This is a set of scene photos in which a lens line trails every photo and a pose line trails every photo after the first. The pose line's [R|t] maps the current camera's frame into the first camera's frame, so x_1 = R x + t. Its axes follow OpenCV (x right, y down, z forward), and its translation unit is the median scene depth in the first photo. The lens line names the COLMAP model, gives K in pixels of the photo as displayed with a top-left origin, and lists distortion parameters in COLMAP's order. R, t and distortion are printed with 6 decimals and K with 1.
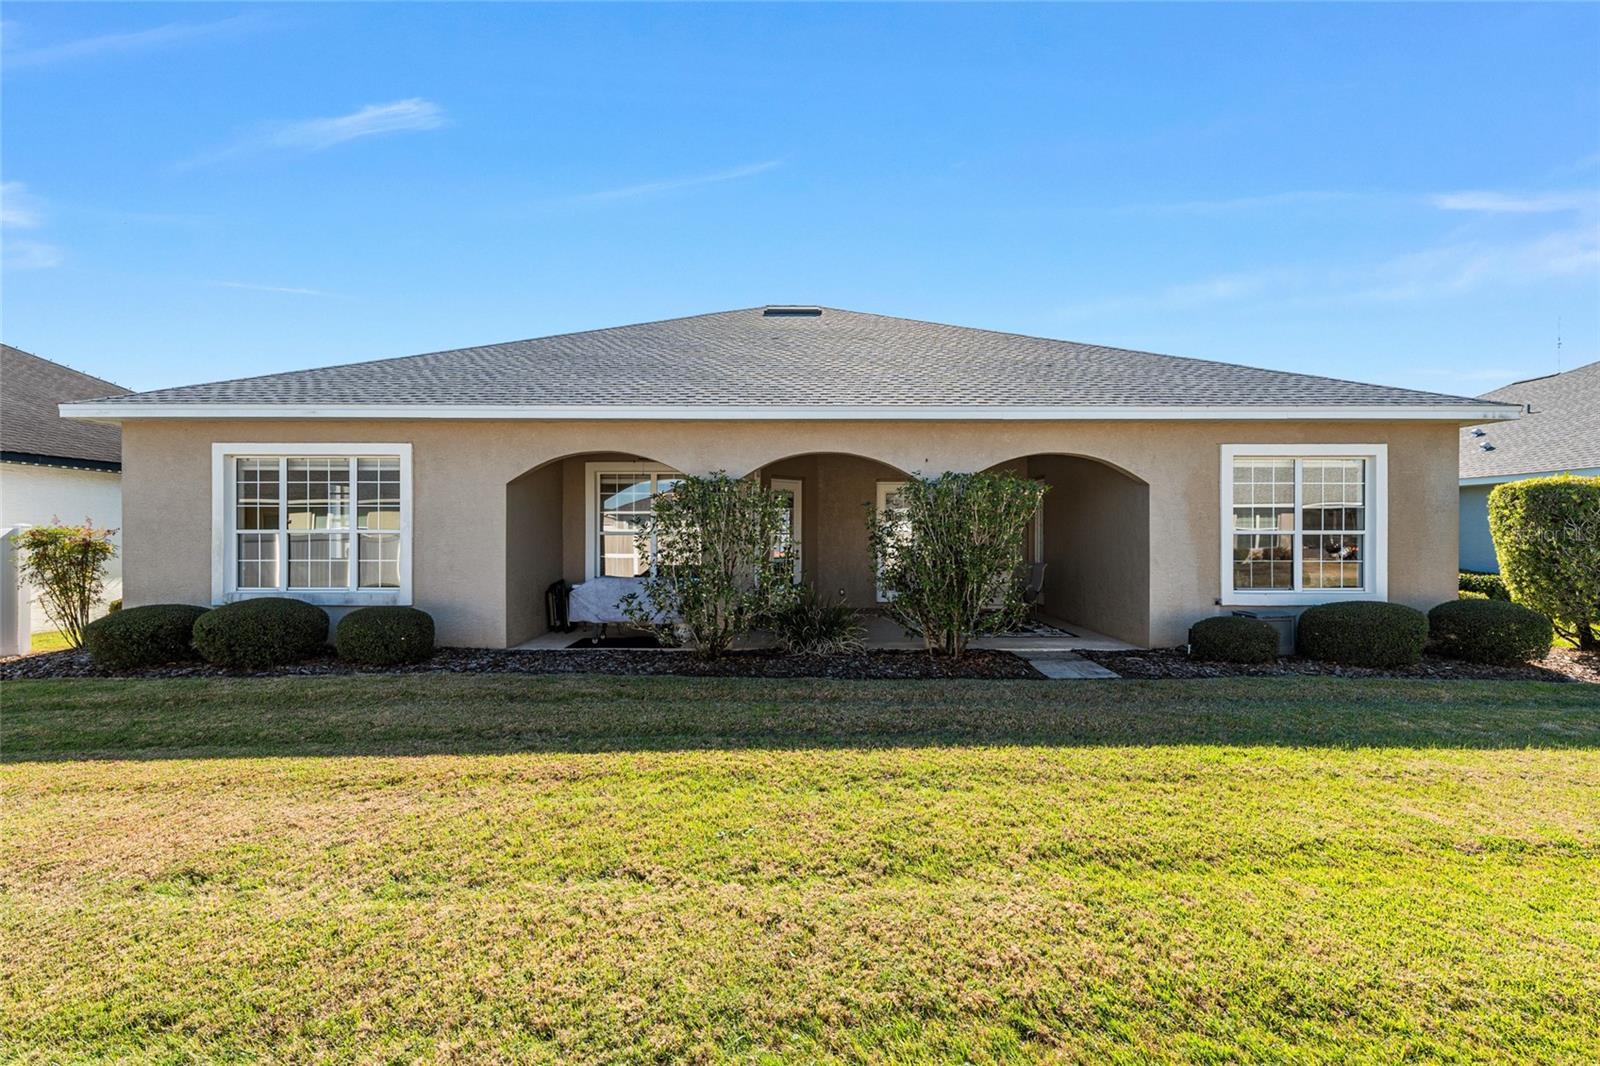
lens RADIAL K [[725.0, 0, 800.0], [0, 725.0, 533.0], [0, 0, 1]] dist [-0.000793, -0.000292]
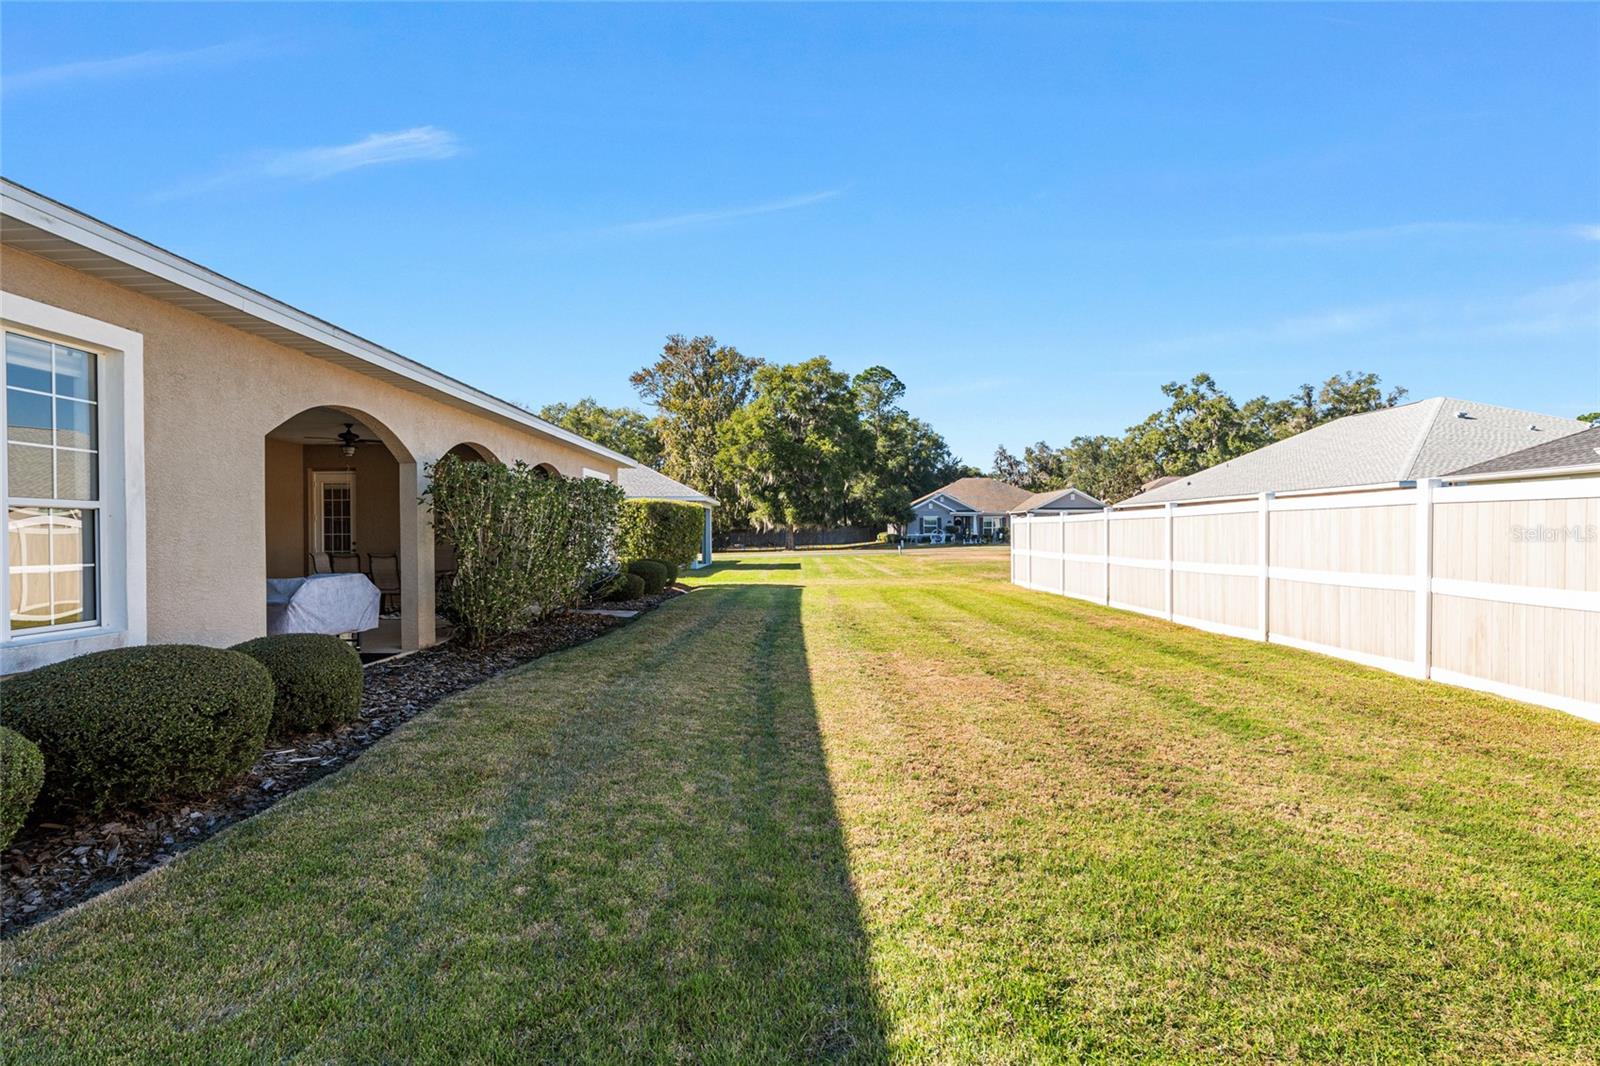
lens RADIAL K [[774.6, 0, 800.0], [0, 774.6, 533.0], [0, 0, 1]] dist [0.000296, -0.000057]
pose [[-0.003601, -0.001916, 0.999992, -1.084083], [0.000329, 0.999998, 0.001917, 0.015670], [-0.999993, 0.000336, -0.003600, 0.538959]]
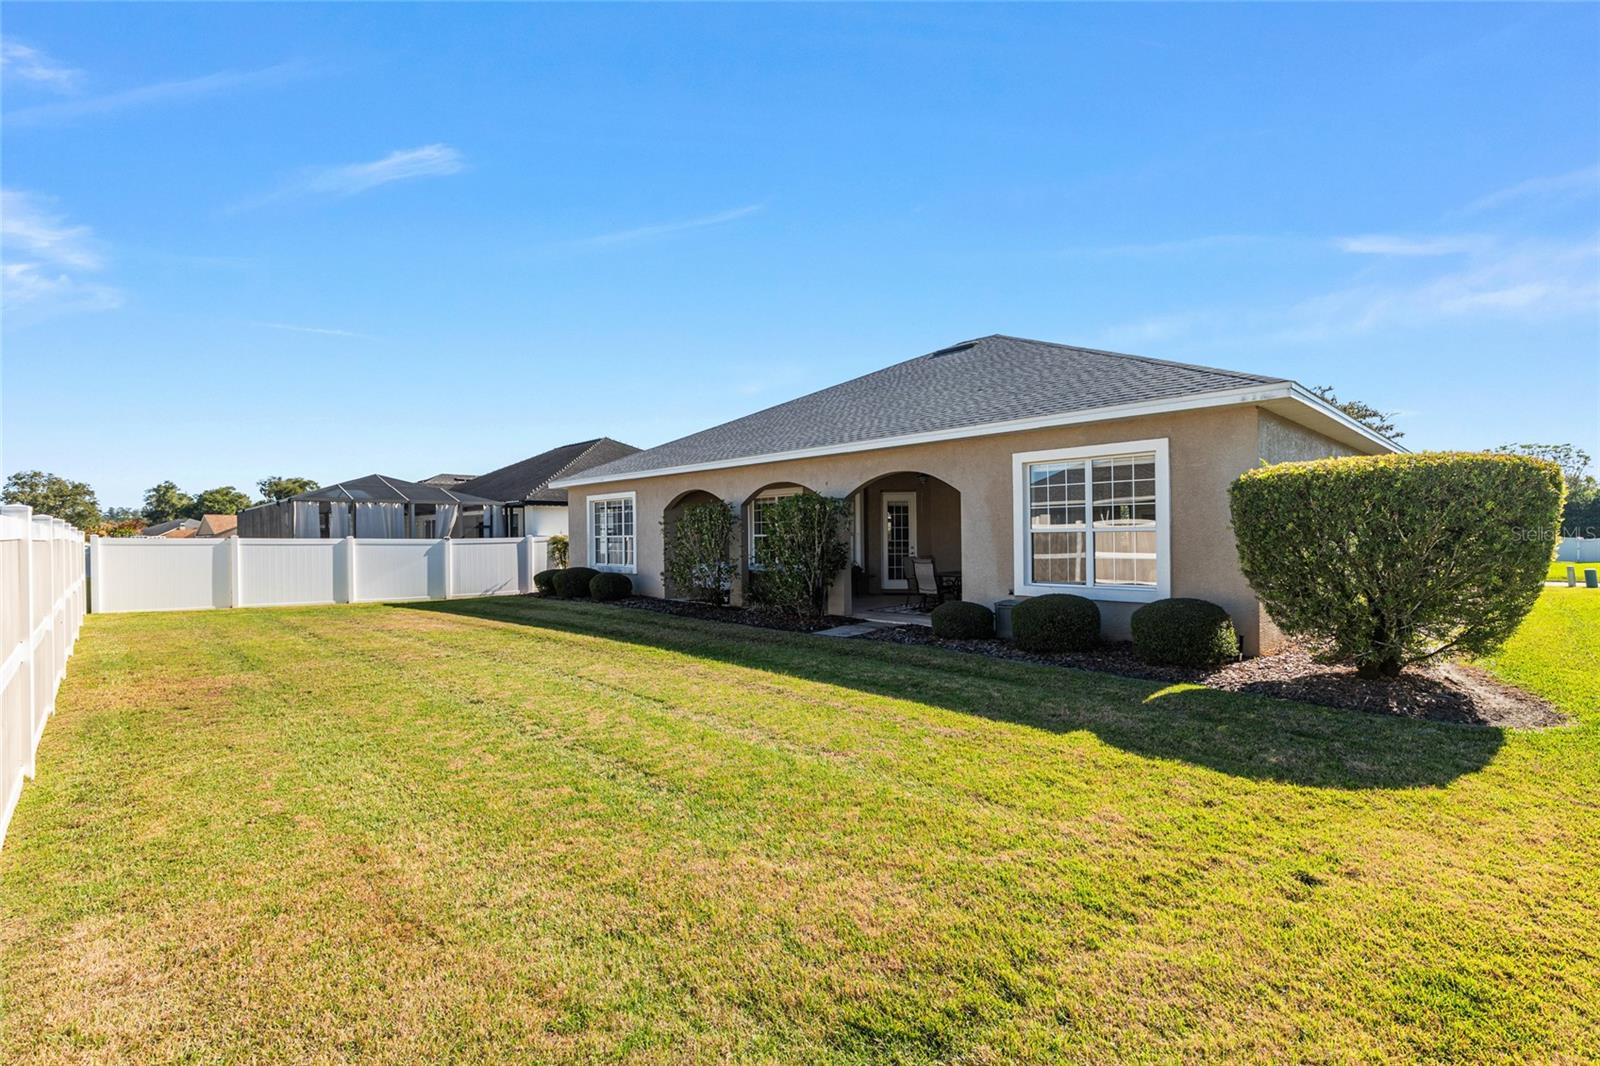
lens RADIAL K [[725.0, 0, 800.0], [0, 725.0, 533.0], [0, 0, 1]] dist [-0.000793, -0.000292]
pose [[0.695955, -0.010439, -0.718009, 1.161716], [0.011935, 0.999924, -0.002969, 0.001623], [0.717986, -0.006503, 0.696027, -0.032549]]
